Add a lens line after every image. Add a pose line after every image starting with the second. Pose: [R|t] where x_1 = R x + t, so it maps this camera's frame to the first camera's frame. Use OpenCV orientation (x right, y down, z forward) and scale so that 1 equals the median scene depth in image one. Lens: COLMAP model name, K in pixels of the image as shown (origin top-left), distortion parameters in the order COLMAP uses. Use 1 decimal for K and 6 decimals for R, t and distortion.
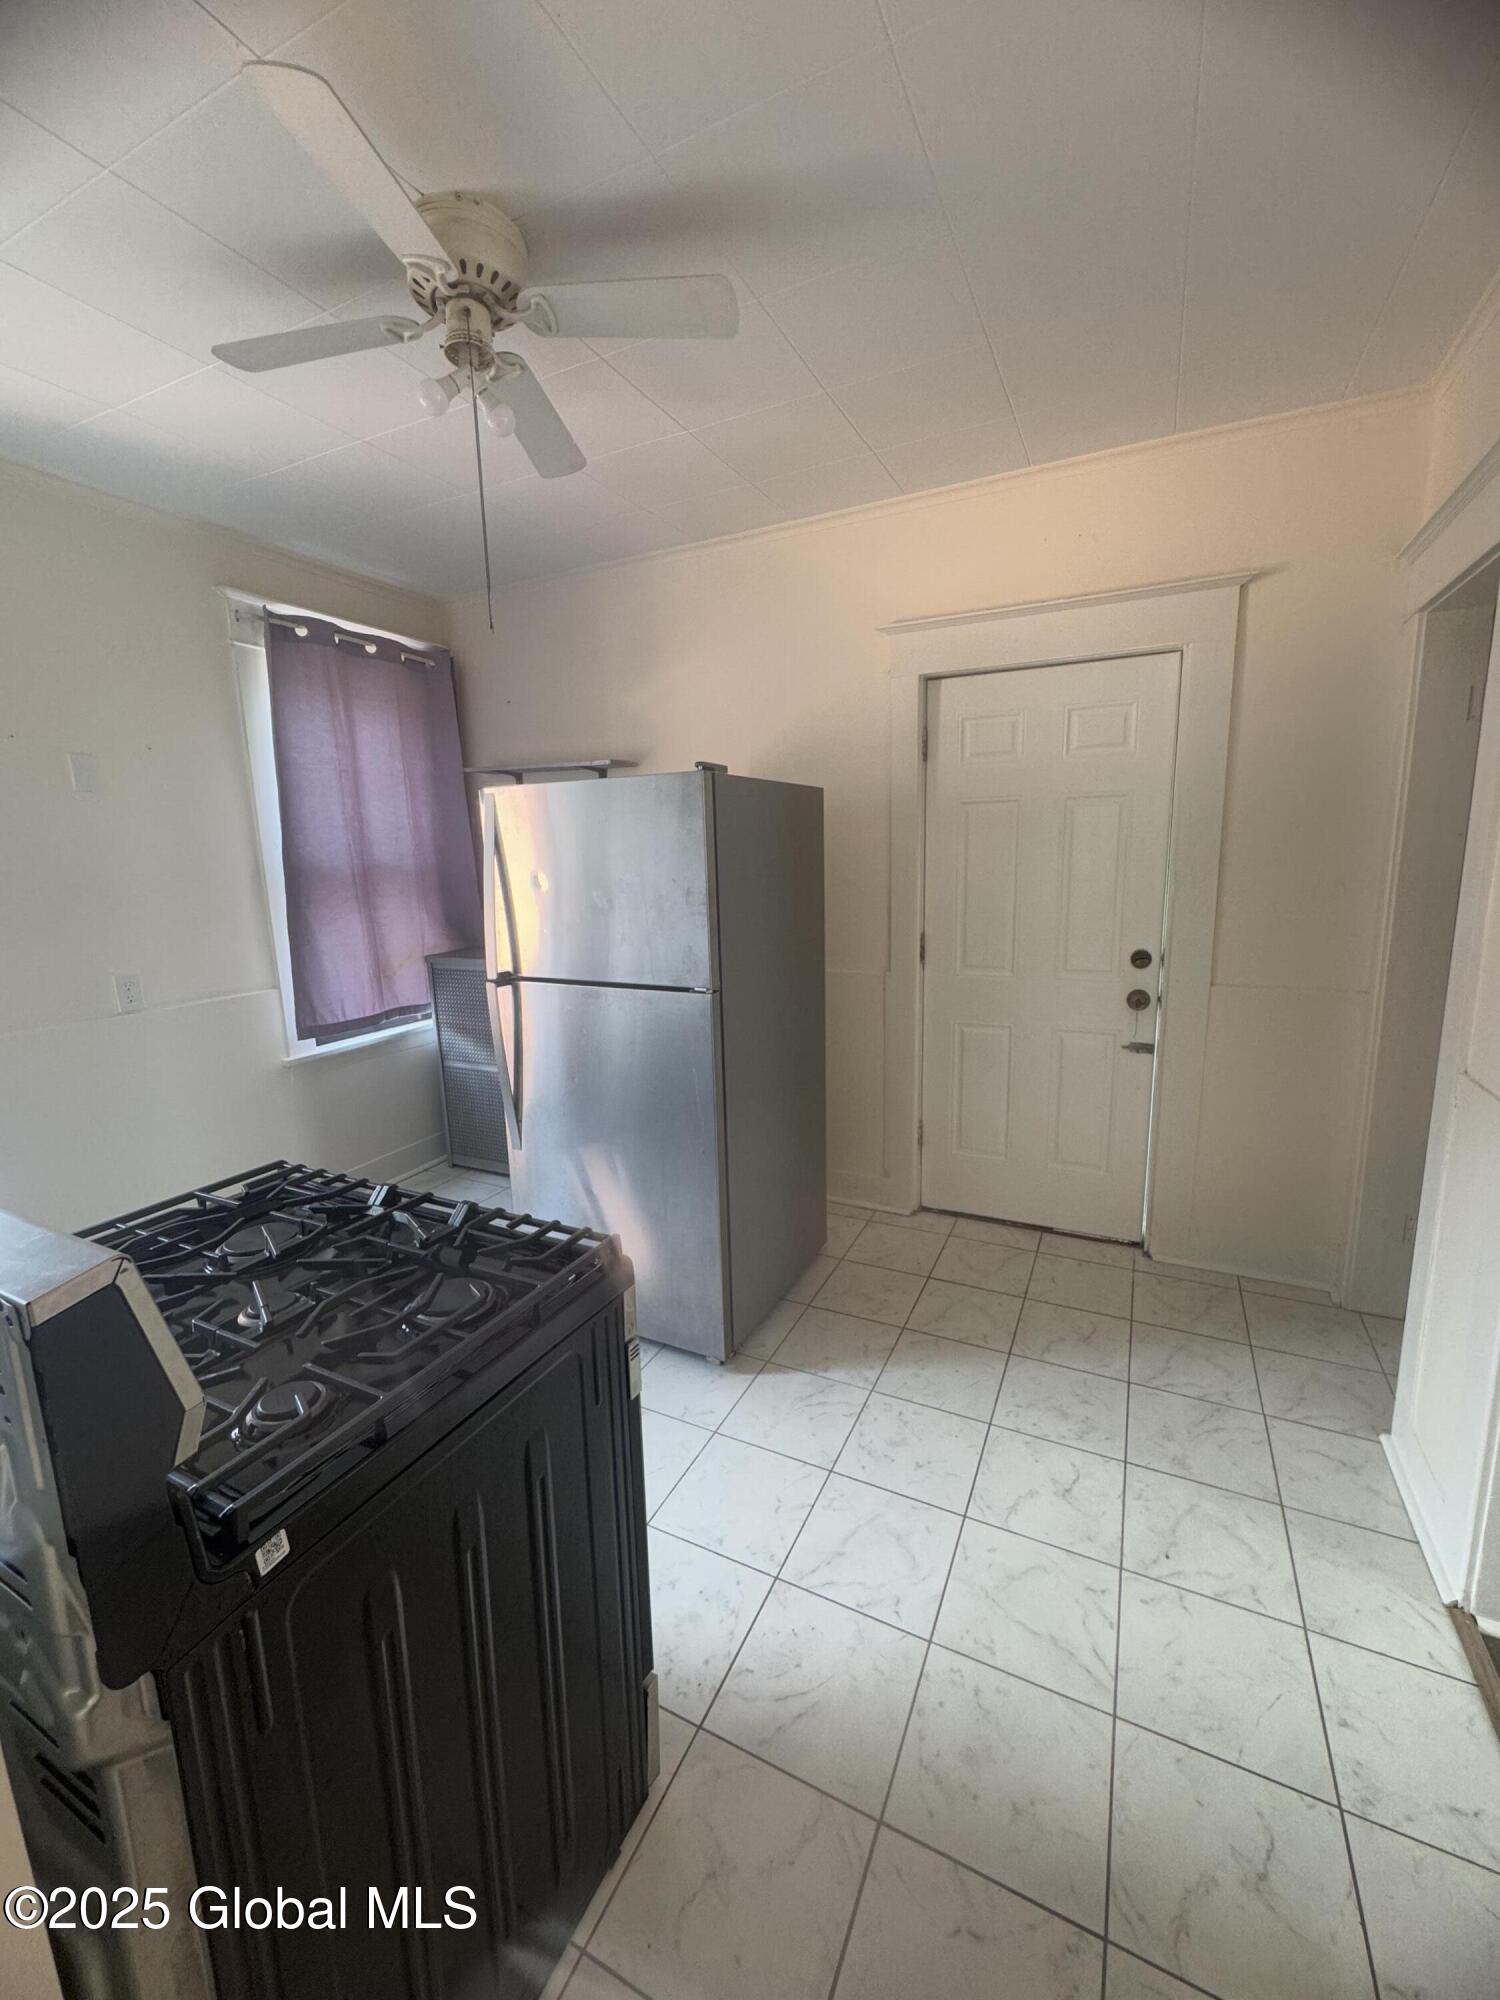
lens RADIAL K [[801.0, 0, 748.6], [0, 801.0, 994.5], [0, 0, 1]] dist [-0.007455, 0.001898]
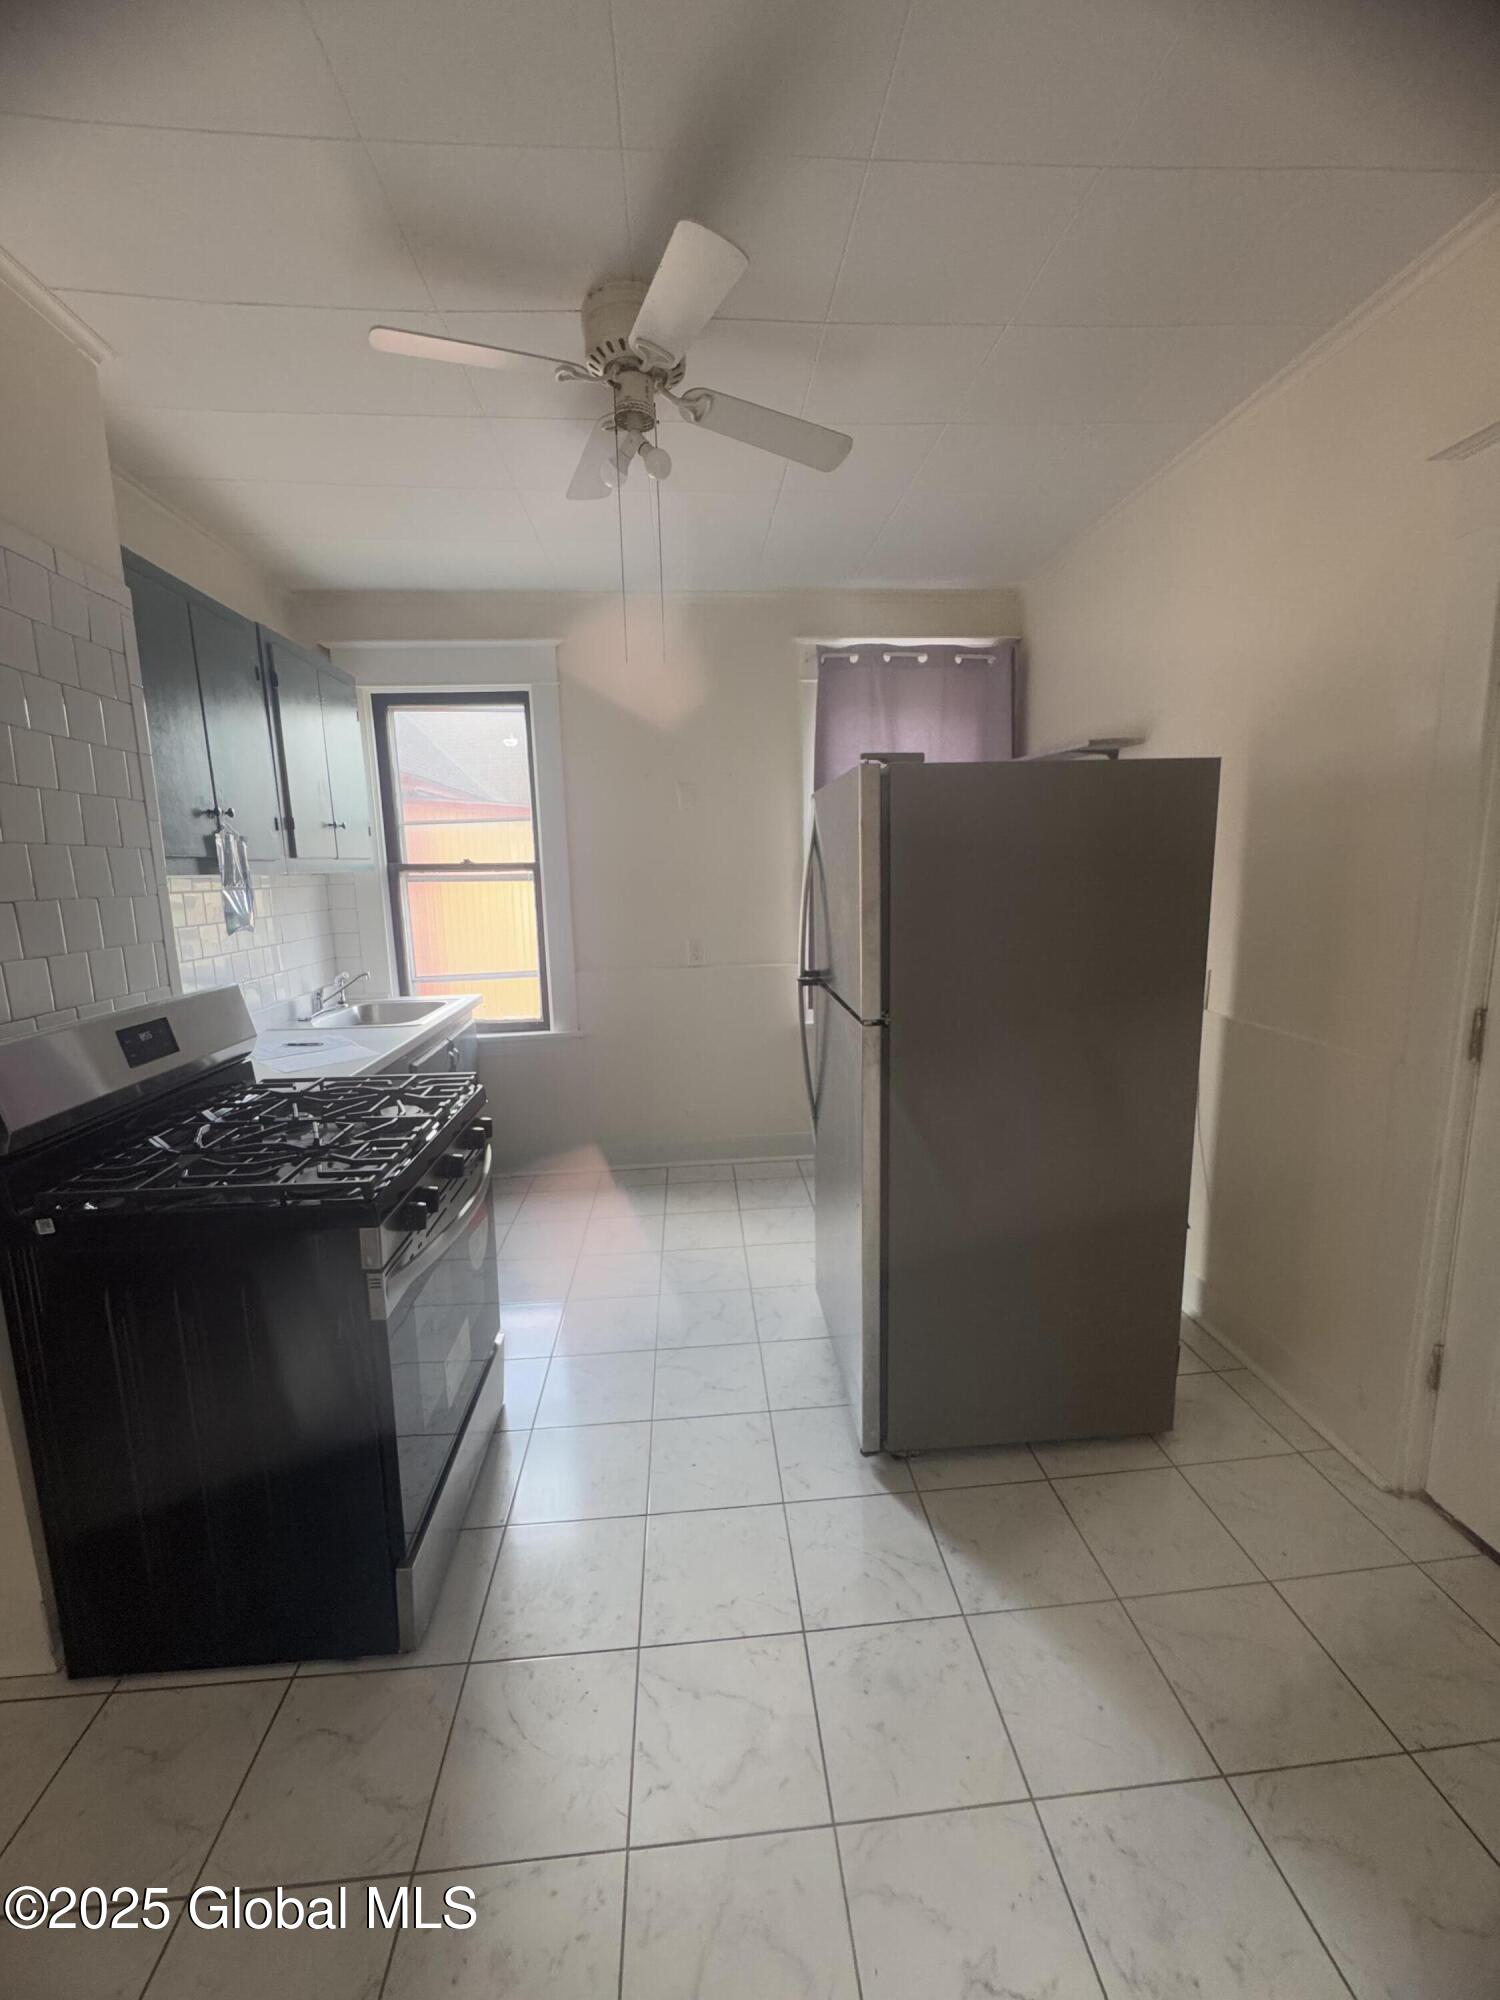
lens RADIAL K [[801.0, 0, 752.2], [0, 801.0, 995.1], [0, 0, 1]] dist [-0.007455, 0.001898]
pose [[0.515757, 0.155153, -0.842569, 0.455399], [-0.142097, 0.985335, 0.094461, -0.073384], [0.844868, 0.071008, 0.530241, 0.335991]]
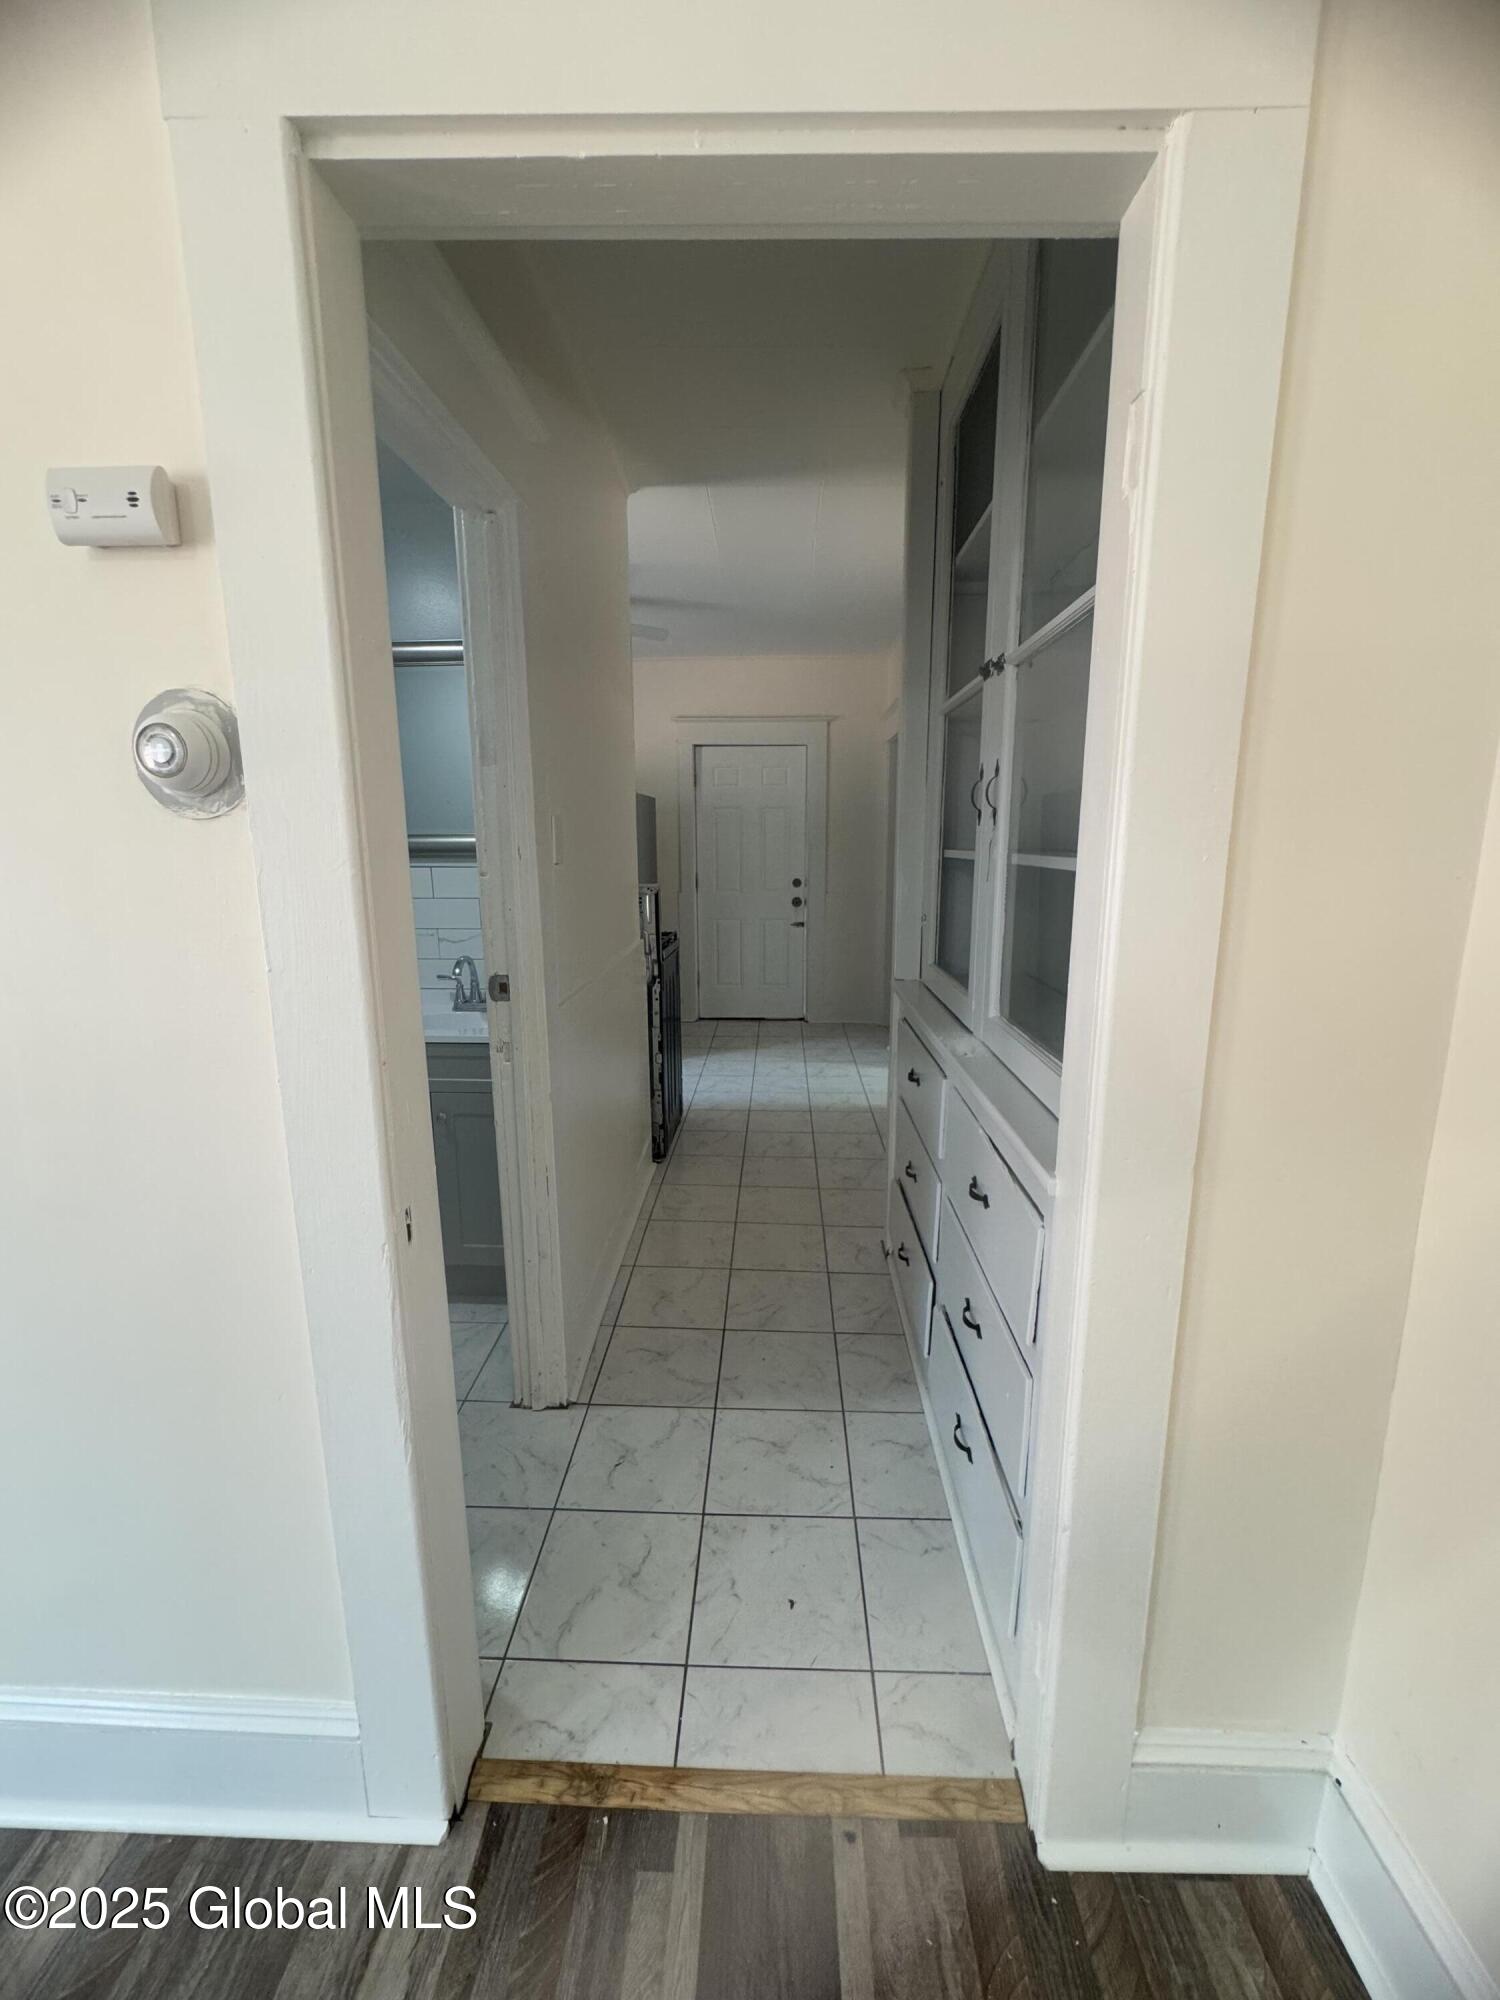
lens RADIAL K [[801.0, 0, 748.2], [0, 801.0, 999.4], [0, 0, 1]] dist [-0.007455, 0.001898]
pose [[0.914823, -0.061493, 0.399147, -0.517659], [0.054005, 0.998090, 0.029992, 0.198926], [-0.400229, -0.005881, 0.916396, -0.941334]]
